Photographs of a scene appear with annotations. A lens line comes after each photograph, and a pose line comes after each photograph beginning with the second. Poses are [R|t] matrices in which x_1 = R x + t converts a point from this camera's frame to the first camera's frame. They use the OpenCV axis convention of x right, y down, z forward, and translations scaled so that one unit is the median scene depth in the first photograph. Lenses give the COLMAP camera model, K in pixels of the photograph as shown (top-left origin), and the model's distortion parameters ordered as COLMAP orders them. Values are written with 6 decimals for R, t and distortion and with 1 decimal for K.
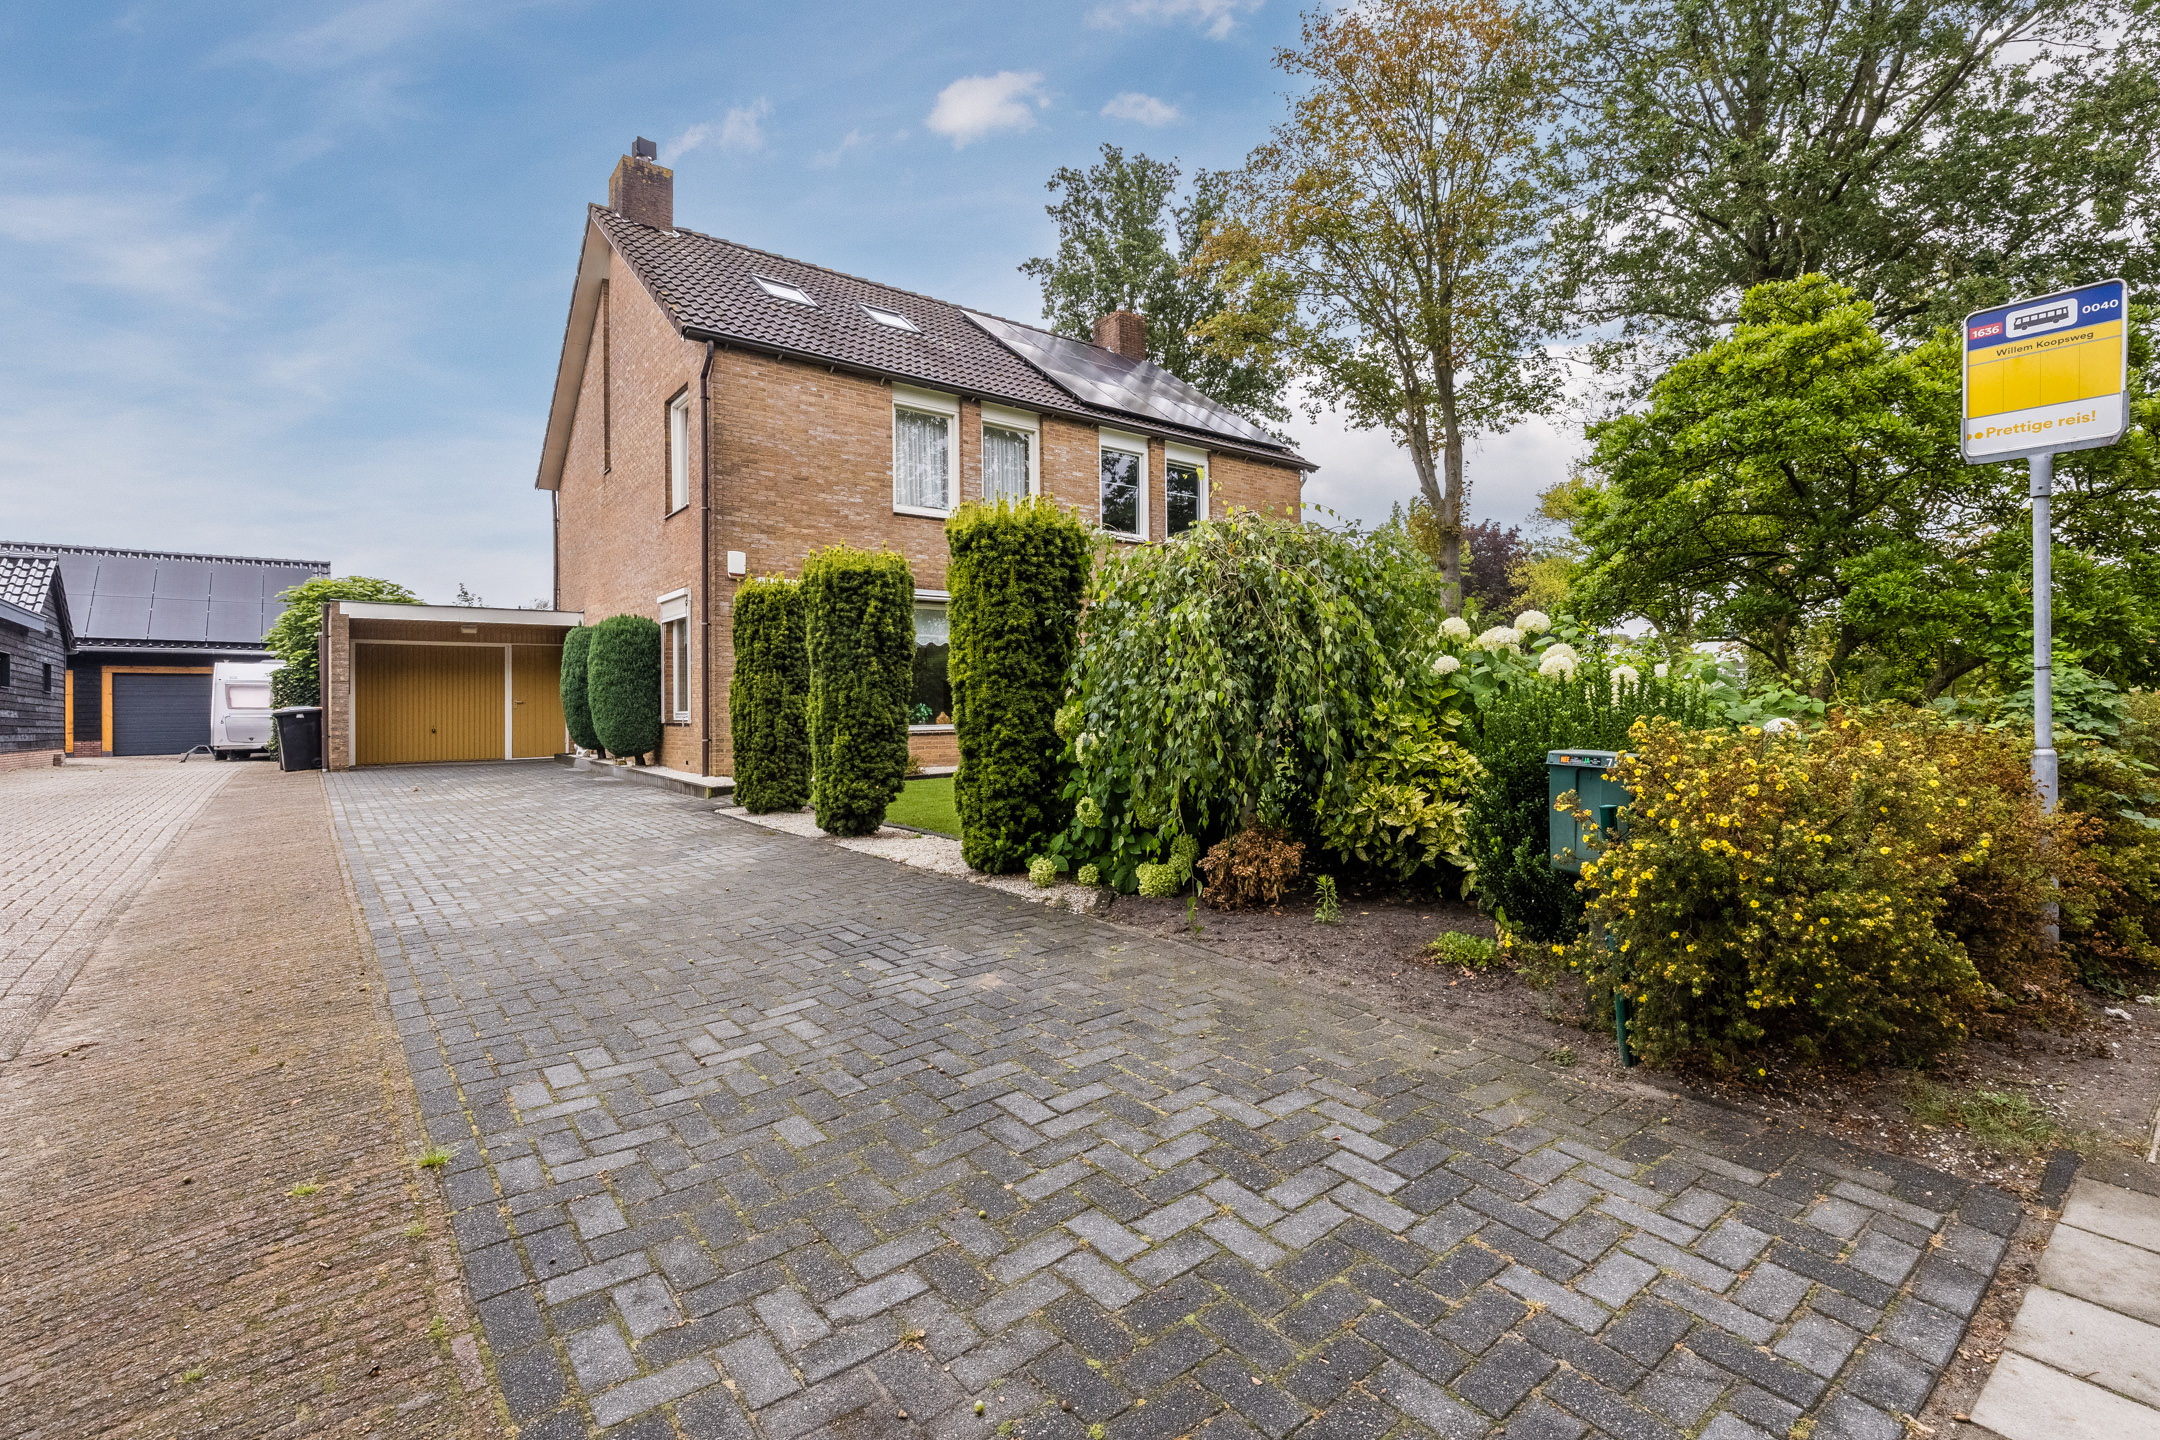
lens RADIAL K [[945.6, 0, 1094.9], [0, 945.6, 664.9], [0, 0, 1]] dist [-0.002306, 0.000130]
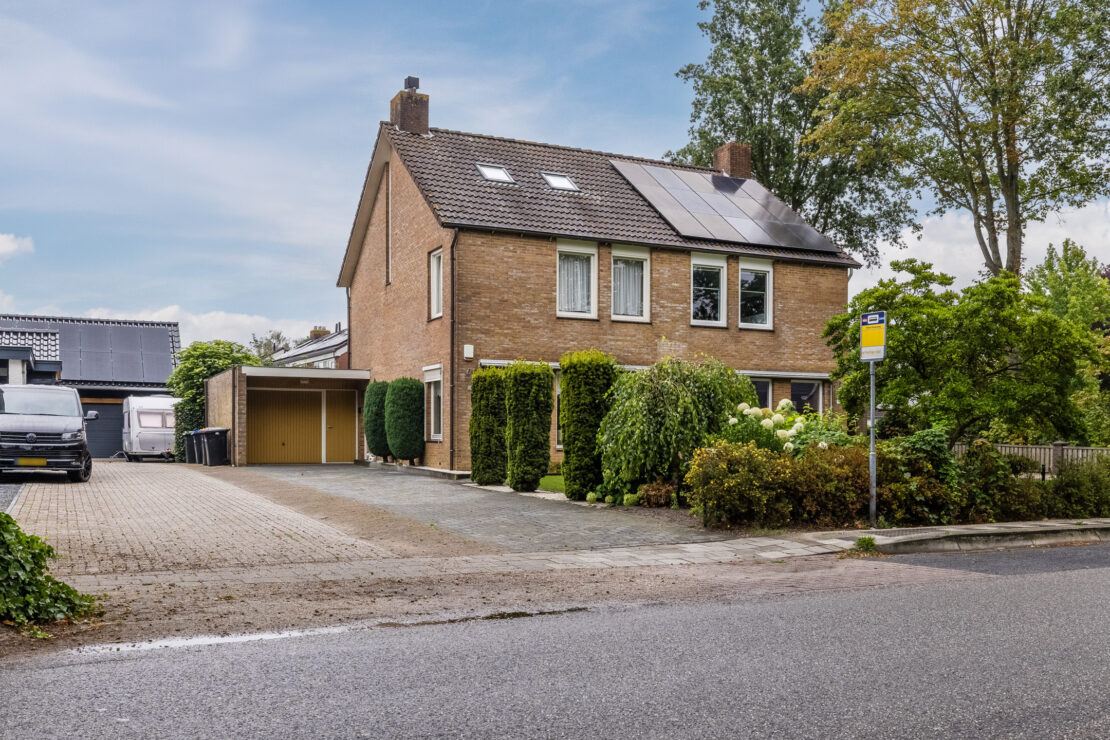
lens RADIAL K [[839.0, 0, 553.9], [0, 839.0, 372.8], [0, 0, 1]] dist [-0.024639, -0.002531]
pose [[0.971587, 0.000163, -0.236683, 0.137214], [-0.007382, 0.999534, -0.029617, -0.019985], [0.236568, 0.030522, 0.971136, -0.450542]]
